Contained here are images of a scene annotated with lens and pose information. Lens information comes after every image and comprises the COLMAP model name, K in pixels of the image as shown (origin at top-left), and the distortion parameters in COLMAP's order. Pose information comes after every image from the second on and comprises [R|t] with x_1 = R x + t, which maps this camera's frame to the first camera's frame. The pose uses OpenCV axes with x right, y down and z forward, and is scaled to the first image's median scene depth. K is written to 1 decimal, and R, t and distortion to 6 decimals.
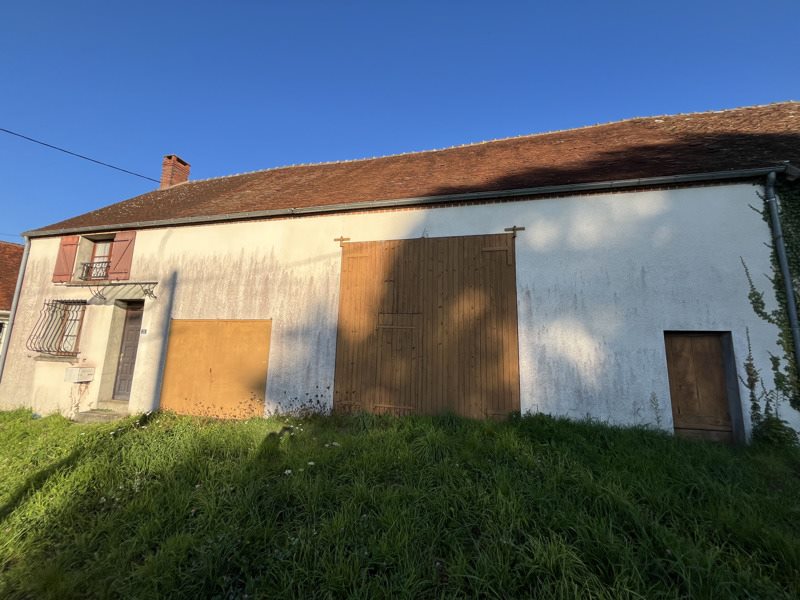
lens RADIAL K [[325.3, 0, 400.2], [0, 325.3, 297.9], [0, 0, 1]] dist [-0.000405, -0.000173]
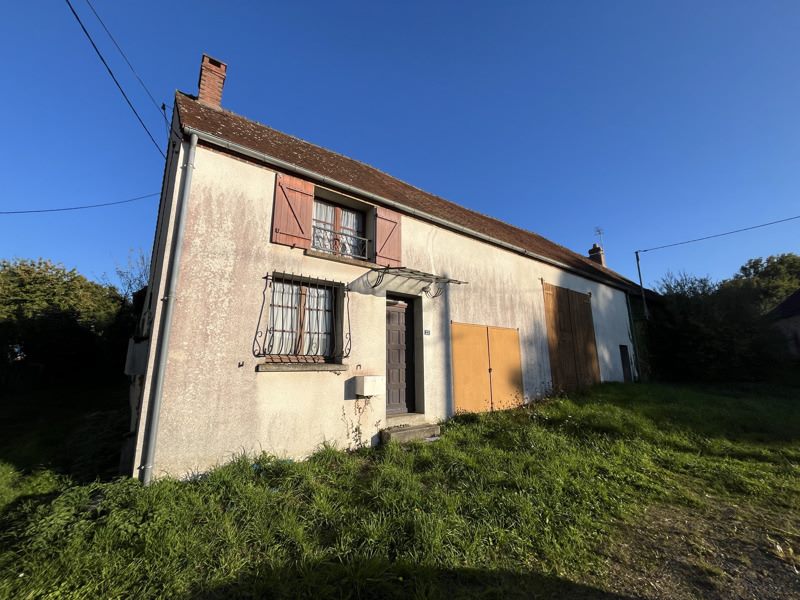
lens RADIAL K [[325.3, 0, 399.9], [0, 325.3, 300.4], [0, 0, 1]] dist [-0.000405, -0.000173]
pose [[0.630822, 0.129593, 0.765029, -1.539888], [-0.104633, 0.991156, -0.081620, 0.095330], [-0.768841, -0.028560, 0.638802, 0.475423]]
